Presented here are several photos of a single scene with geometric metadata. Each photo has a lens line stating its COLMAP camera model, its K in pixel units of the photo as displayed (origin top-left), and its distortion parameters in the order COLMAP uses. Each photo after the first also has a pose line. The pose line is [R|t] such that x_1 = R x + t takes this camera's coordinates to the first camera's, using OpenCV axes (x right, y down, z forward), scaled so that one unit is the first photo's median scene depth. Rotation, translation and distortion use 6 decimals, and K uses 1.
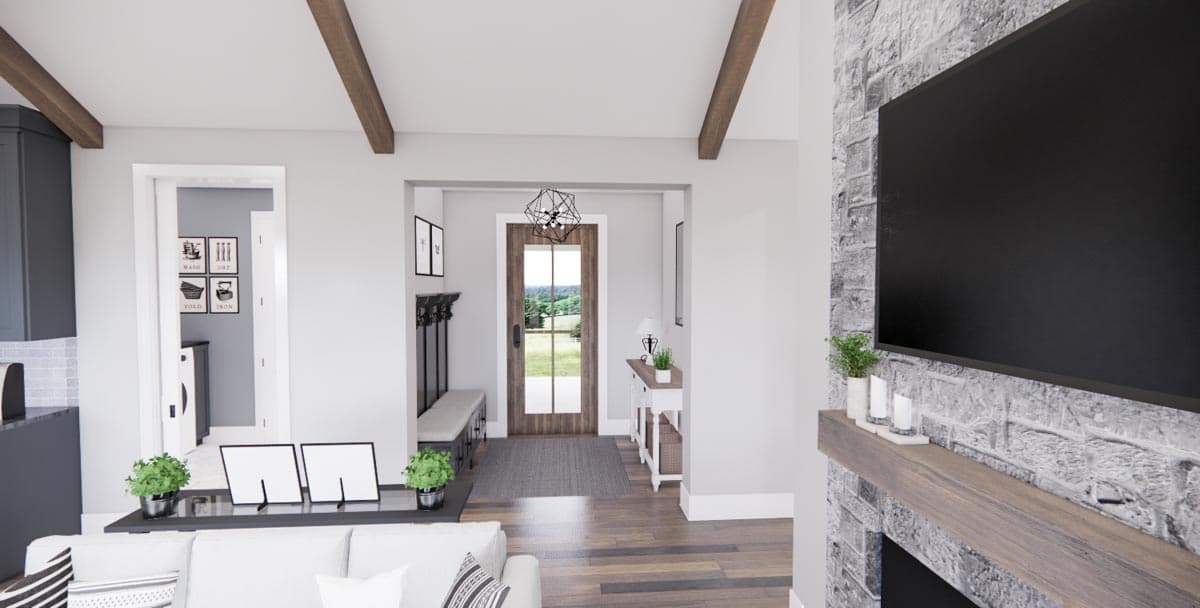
lens RADIAL K [[523.5, 0, 599.1], [0, 523.5, 296.4], [0, 0, 1]] dist [-0.003811, -0.000624]
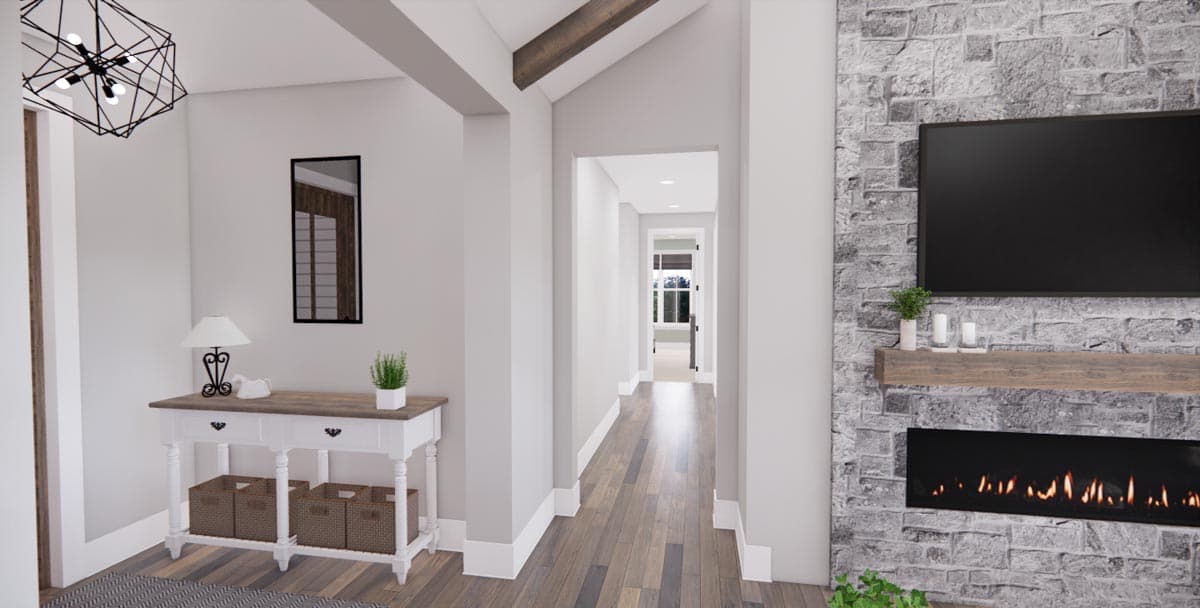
lens RADIAL K [[523.5, 0, 597.2], [0, 523.5, 302.0], [0, 0, 1]] dist [-0.003811, -0.000624]
pose [[0.257921, -0.018785, 0.965983, -0.532256], [0.017619, 0.999736, 0.014737, 0.040214], [-0.966005, 0.013218, 0.258184, 0.755831]]
